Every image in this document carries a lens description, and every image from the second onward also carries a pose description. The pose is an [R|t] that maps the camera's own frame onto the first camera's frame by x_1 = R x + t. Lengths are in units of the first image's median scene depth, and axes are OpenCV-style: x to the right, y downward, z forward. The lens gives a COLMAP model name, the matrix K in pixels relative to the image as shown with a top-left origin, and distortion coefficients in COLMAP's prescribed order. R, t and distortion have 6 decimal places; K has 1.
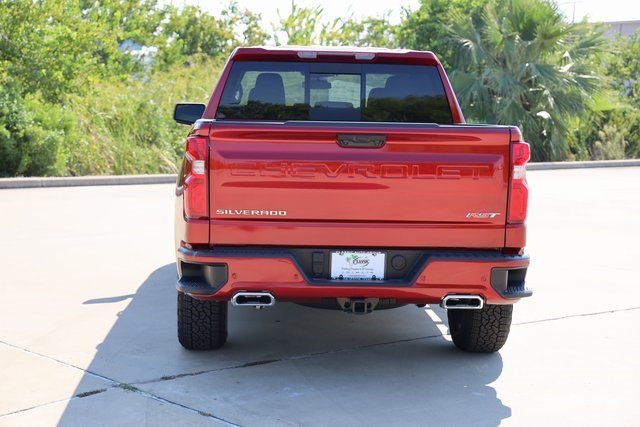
lens RADIAL K [[1165.4, 0, 320.0], [0, 1165.4, 213.5], [0, 0, 1]] dist [0.281262, 0.035667]
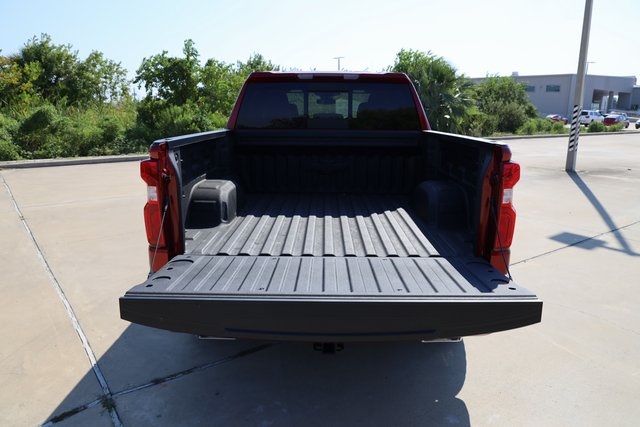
lens RADIAL K [[444.0, 0, 320.0], [0, 444.0, 213.5], [0, 0, 1]] dist [-0.054183, 0.004347]
pose [[0.997344, 0.000135, -0.072837, 0.039459], [0.009408, 0.991383, 0.130658, -0.051412], [0.072227, -0.130996, 0.988748, 0.511589]]
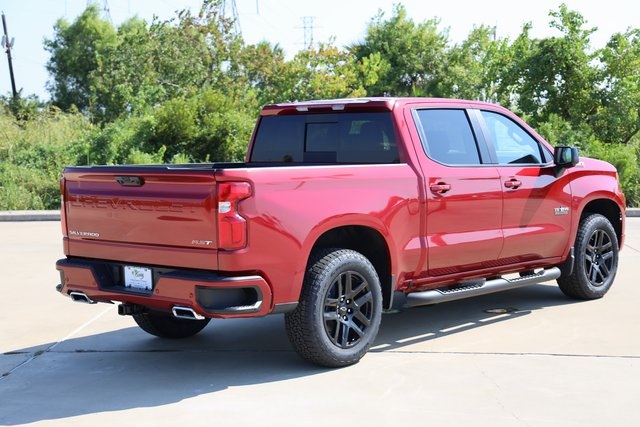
lens RADIAL K [[1052.0, 0, 320.0], [0, 1052.0, 213.5], [0, 0, 1]] dist [0.185504, 0.029891]
pose [[0.710844, 0.020254, -0.703059, 0.767825], [-0.037583, 0.999251, -0.009213, -0.017620], [0.702345, 0.032972, 0.711072, 0.241728]]
